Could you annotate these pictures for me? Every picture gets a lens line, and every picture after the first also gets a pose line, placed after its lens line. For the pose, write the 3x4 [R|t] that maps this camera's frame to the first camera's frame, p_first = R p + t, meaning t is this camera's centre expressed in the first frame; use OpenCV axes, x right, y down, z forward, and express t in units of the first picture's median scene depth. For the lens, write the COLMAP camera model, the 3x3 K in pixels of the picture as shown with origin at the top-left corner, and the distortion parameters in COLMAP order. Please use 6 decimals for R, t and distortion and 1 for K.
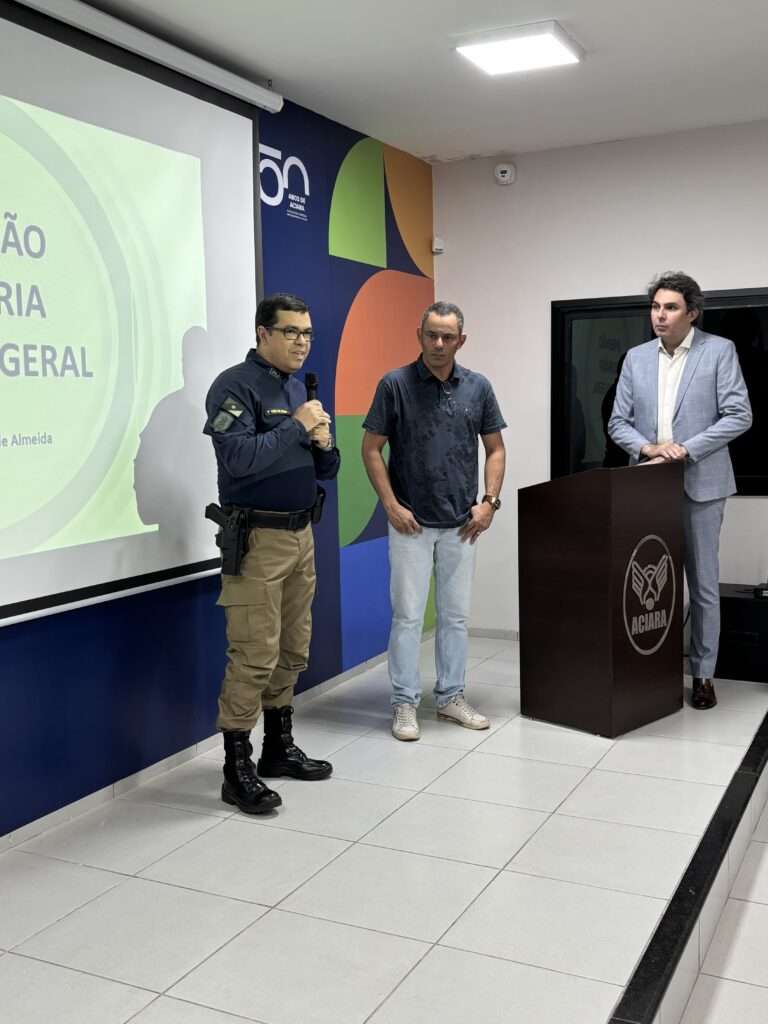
lens RADIAL K [[1067.1, 0, 384.0], [0, 1067.1, 512.0], [0, 0, 1]] dist [0.124428, -0.271842]
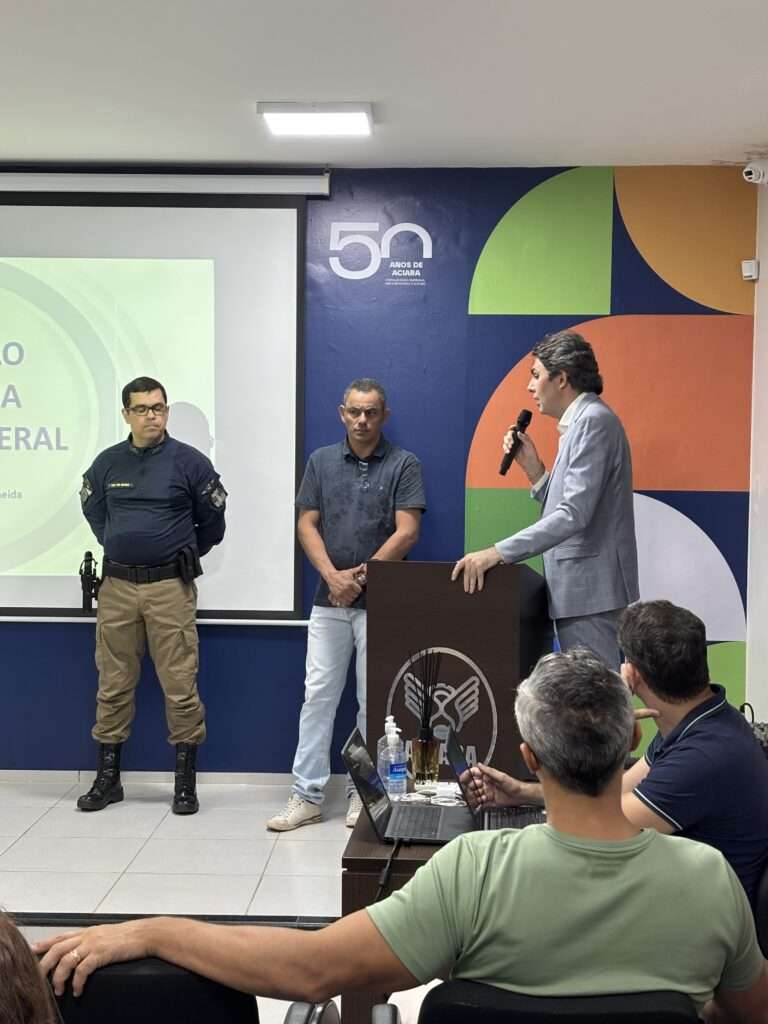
lens RADIAL K [[1608.1, 0, 384.0], [0, 1608.1, 512.0], [0, 0, 1]] dist [0.192526, 0.021325]
pose [[0.434670, 0.058842, -0.898666, 1.337501], [-0.106138, 0.994256, 0.013764, -0.095840], [0.894314, 0.089399, 0.438418, 0.397682]]
